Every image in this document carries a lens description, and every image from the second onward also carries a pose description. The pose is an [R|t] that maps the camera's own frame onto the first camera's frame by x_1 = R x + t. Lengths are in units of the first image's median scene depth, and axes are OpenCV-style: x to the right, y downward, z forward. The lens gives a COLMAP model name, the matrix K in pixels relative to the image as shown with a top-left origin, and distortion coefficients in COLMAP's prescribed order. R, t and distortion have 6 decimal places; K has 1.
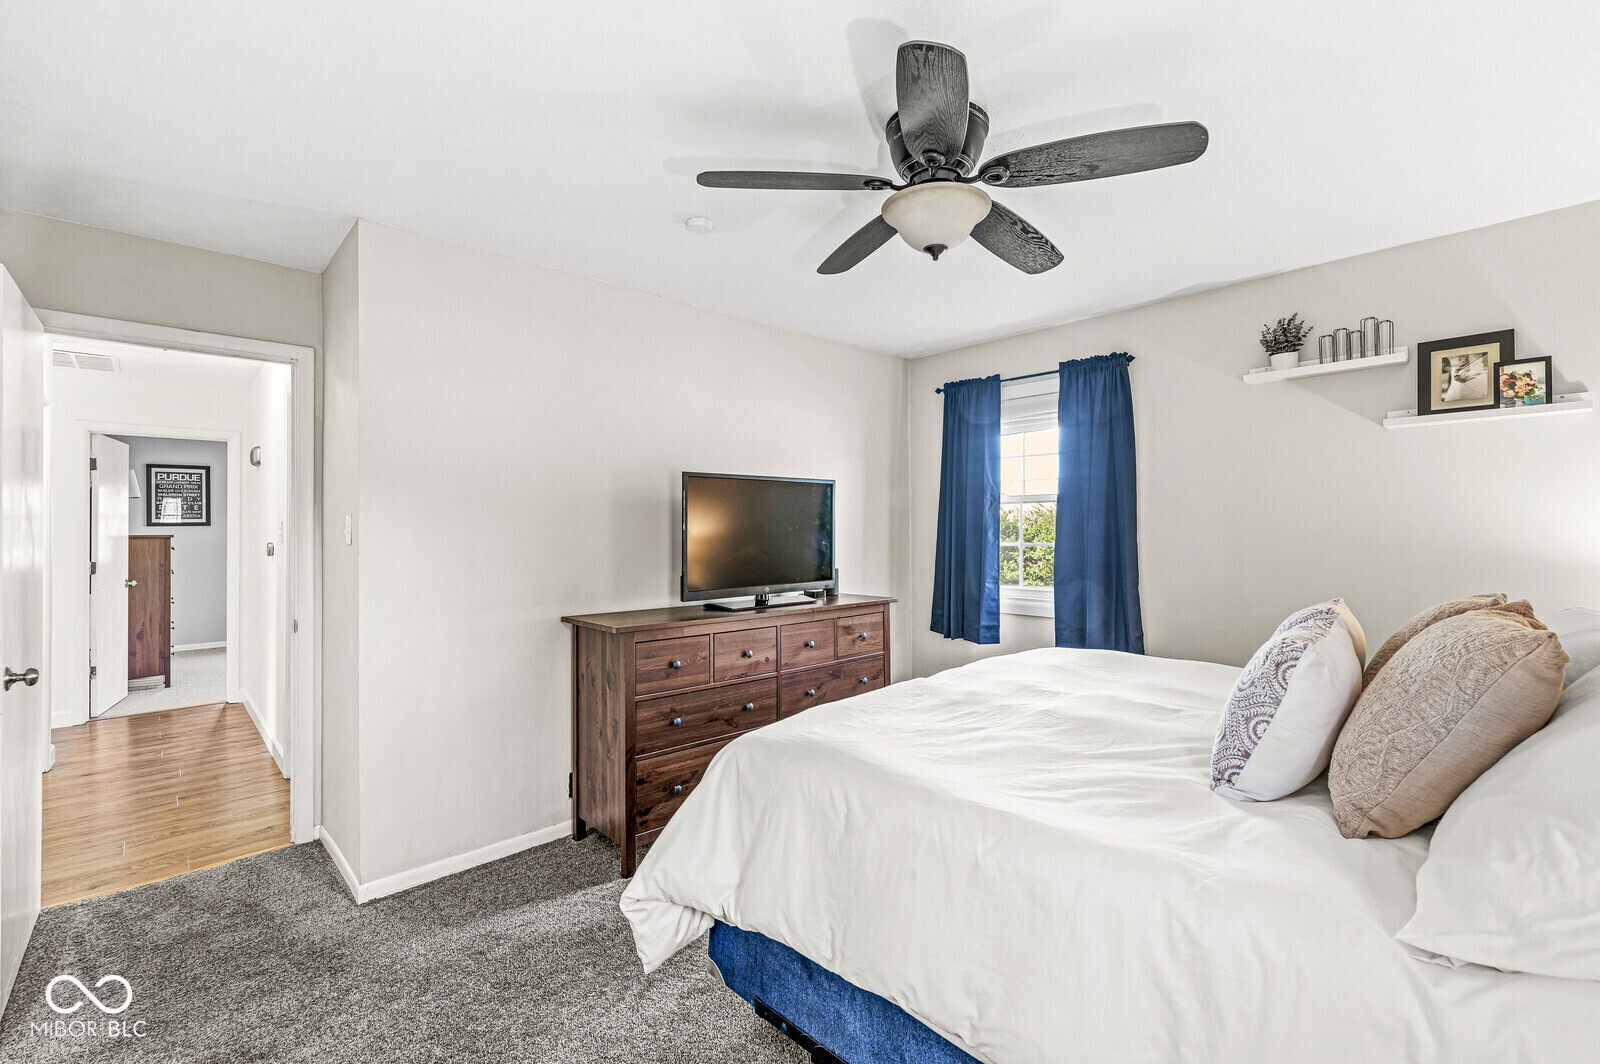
lens RADIAL K [[691.2, 0, 802.1], [0, 691.2, 521.5], [0, 0, 1]] dist [-0.000451, -0.000328]
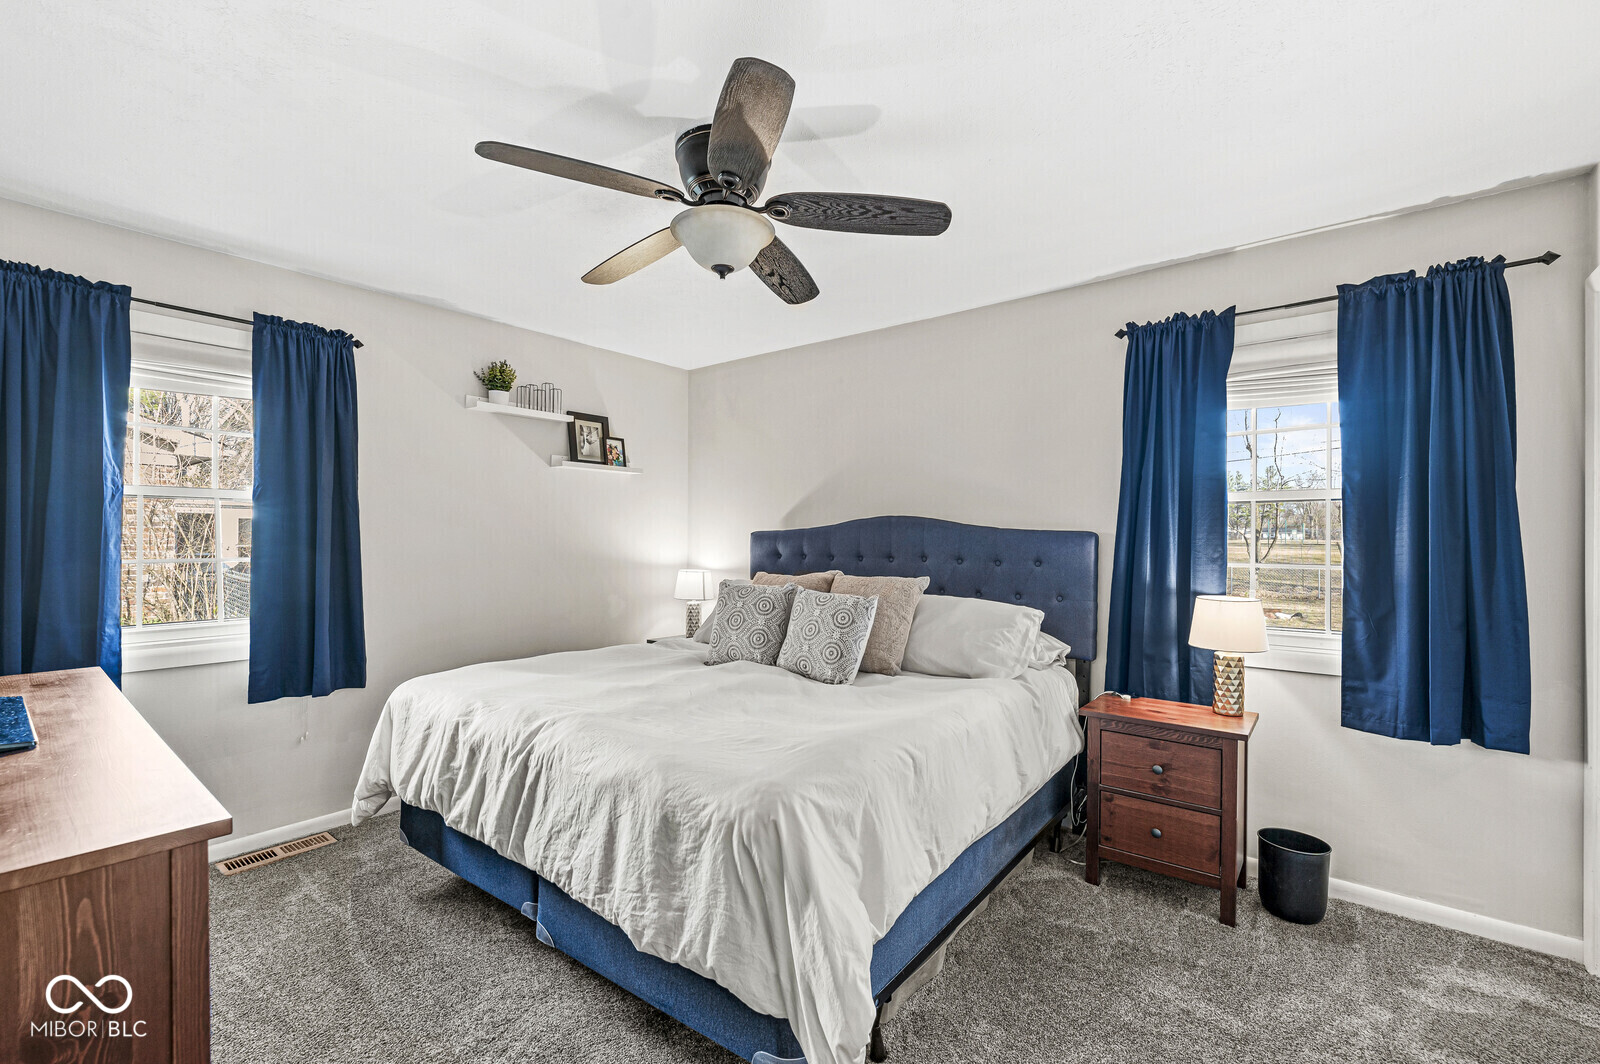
lens RADIAL K [[686.5, 0, 803.0], [0, 686.5, 538.4], [0, 0, 1]] dist [0.001321, 0.000092]
pose [[-0.133575, 0.006902, 0.991015, -0.604350], [-0.013302, 0.999873, -0.008757, 0.013975], [-0.990949, -0.014352, -0.133467, 0.723532]]
